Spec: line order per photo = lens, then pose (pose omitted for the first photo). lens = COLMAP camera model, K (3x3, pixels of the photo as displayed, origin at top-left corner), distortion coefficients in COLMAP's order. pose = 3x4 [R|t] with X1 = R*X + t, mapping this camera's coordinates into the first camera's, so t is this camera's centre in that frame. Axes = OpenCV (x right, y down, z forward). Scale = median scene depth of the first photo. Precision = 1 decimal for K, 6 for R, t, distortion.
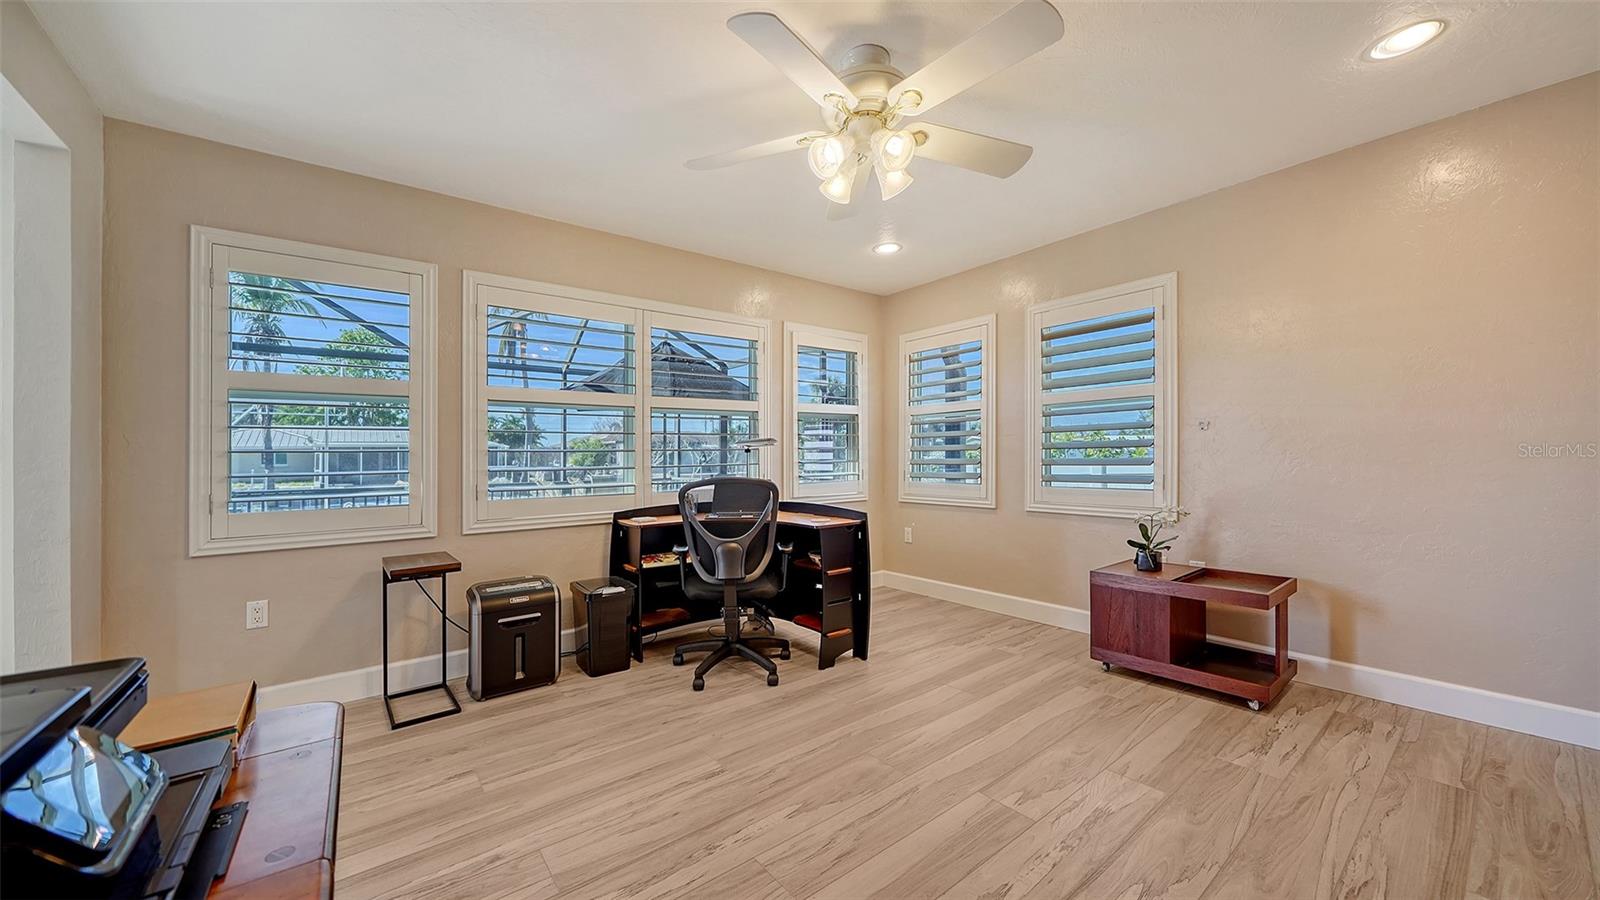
lens RADIAL K [[567.6, 0, 794.5], [0, 567.6, 444.8], [0, 0, 1]] dist [0.000306, -0.000030]
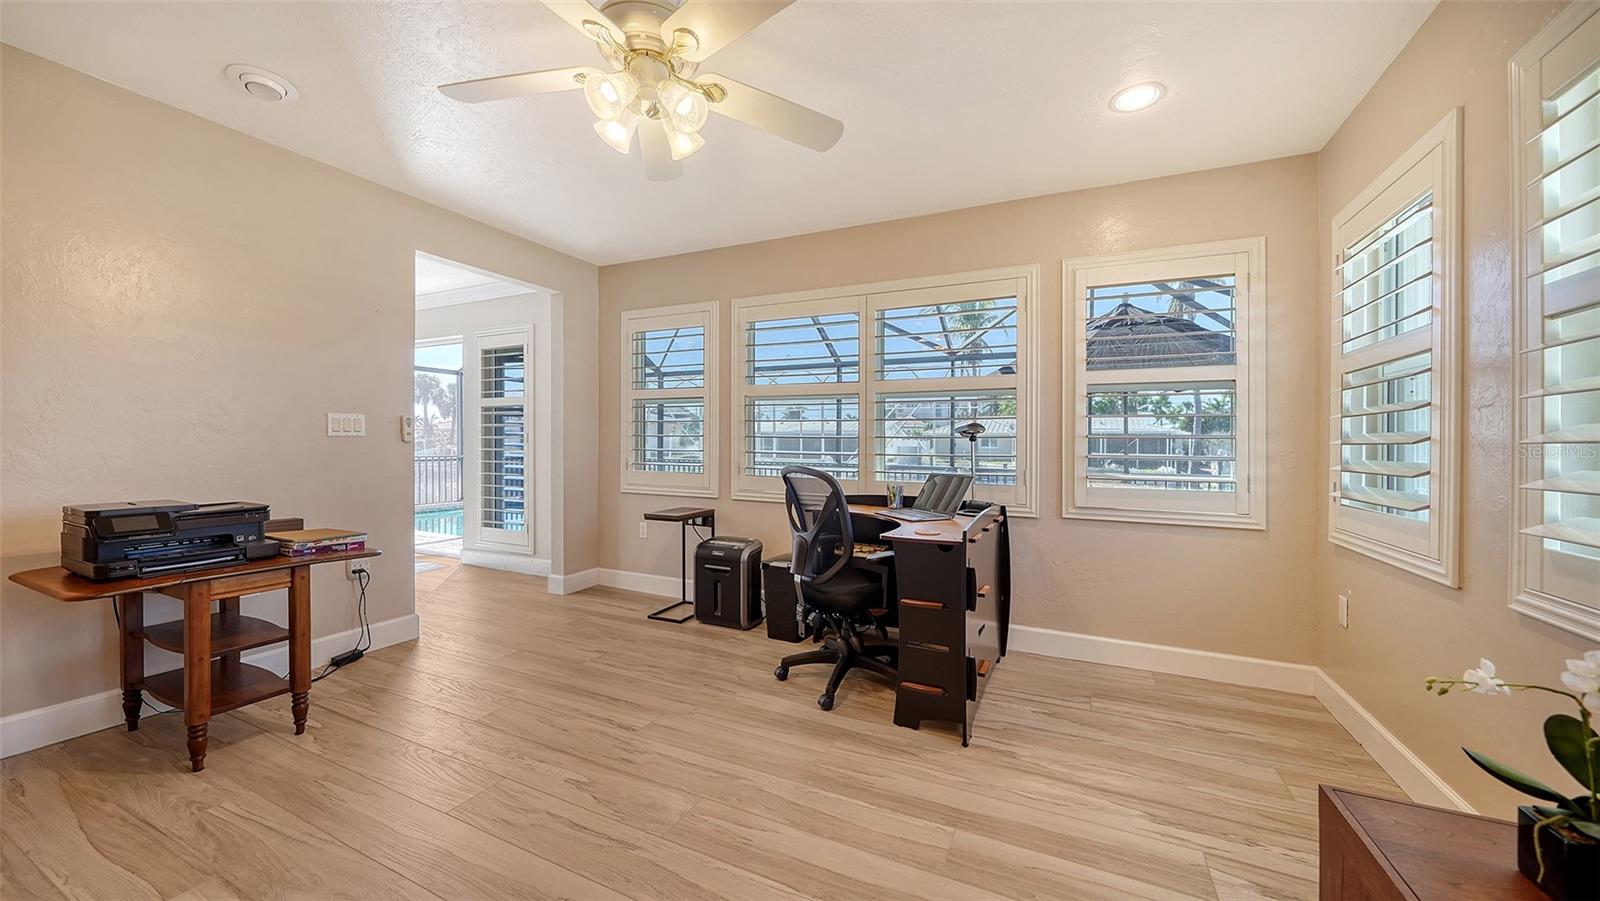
lens RADIAL K [[567.6, 0, 794.5], [0, 567.6, 445.3], [0, 0, 1]] dist [0.000306, -0.000030]
pose [[0.451516, 0.019948, -0.892040, 0.717827], [0.002185, 0.999722, 0.023462, 0.000577], [0.892260, -0.012542, 0.451347, 0.579031]]
